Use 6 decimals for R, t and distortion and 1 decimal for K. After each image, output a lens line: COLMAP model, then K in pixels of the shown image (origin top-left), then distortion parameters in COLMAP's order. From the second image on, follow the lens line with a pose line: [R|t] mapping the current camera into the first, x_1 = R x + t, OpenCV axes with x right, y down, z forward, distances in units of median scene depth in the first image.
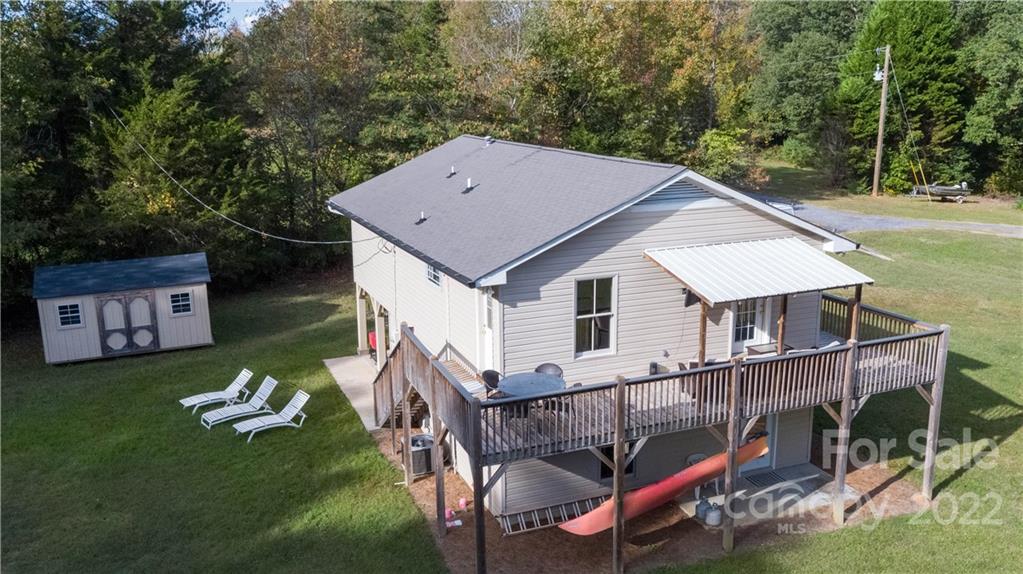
lens RADIAL K [[883.6, 0, 511.5], [0, 883.6, 287.0], [0, 0, 1]] dist [0.000616, 0.009751]
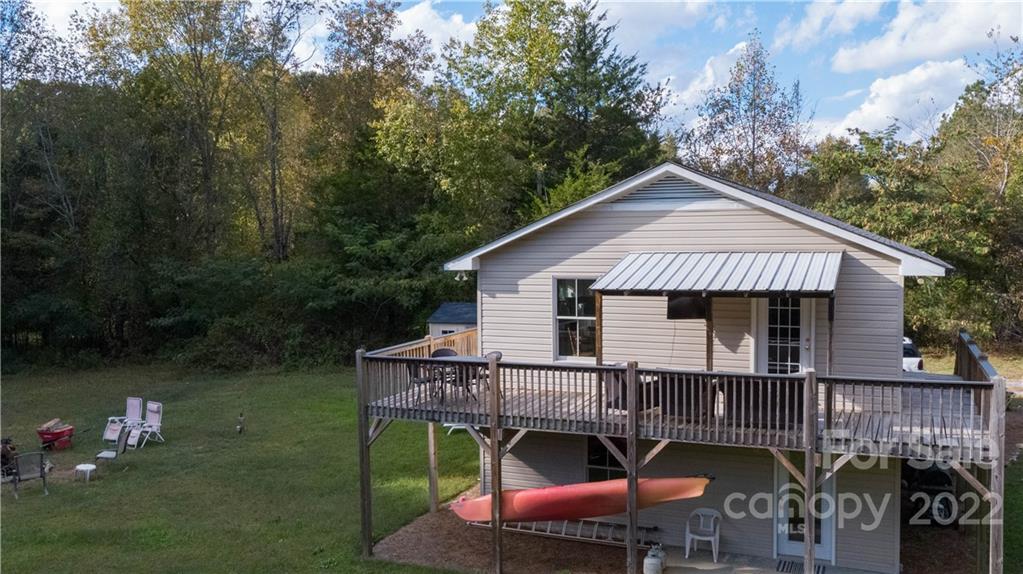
lens RADIAL K [[883.6, 0, 511.5], [0, 883.6, 287.0], [0, 0, 1]] dist [0.000616, 0.009751]
pose [[0.697472, 0.043895, -0.715266, 0.456775], [-0.158857, 0.982760, -0.094594, 0.063433], [0.698783, 0.179602, 0.692420, 0.176474]]
